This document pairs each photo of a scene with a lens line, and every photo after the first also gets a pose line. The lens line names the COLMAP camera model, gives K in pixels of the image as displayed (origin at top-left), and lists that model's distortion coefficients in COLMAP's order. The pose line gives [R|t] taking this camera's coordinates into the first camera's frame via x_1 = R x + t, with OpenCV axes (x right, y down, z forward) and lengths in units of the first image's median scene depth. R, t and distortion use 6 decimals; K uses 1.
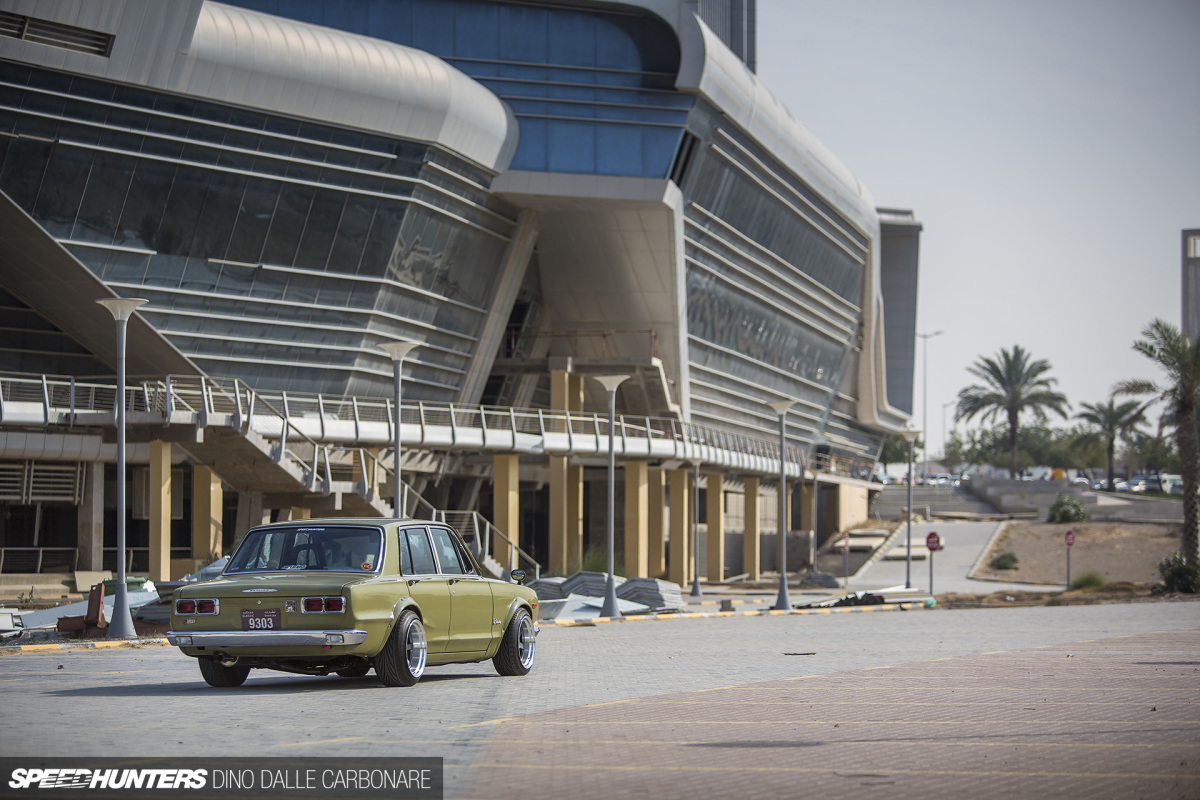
lens RADIAL K [[3623.1, 0, 599.4], [0, 3623.1, 398.8], [0, 0, 1]] dist [0.464455, 0.000000]
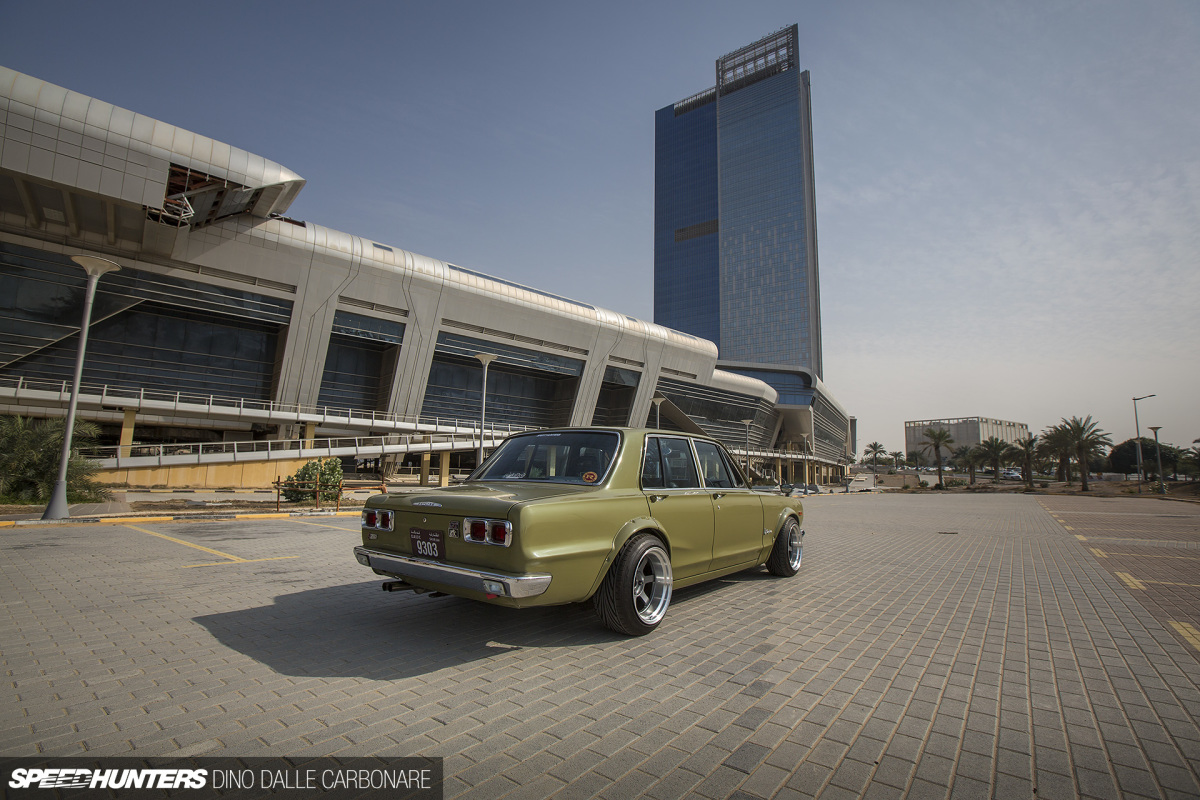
lens RADIAL K [[549.0, 0, 599.1], [0, 549.0, 399.5], [0, 0, 1]] dist [-0.041898, 0.000591]
pose [[0.942320, -0.025748, -0.333721, -0.005389], [-0.007251, 0.995232, -0.097262, 0.010182], [0.334634, 0.094072, 0.937641, 0.220700]]
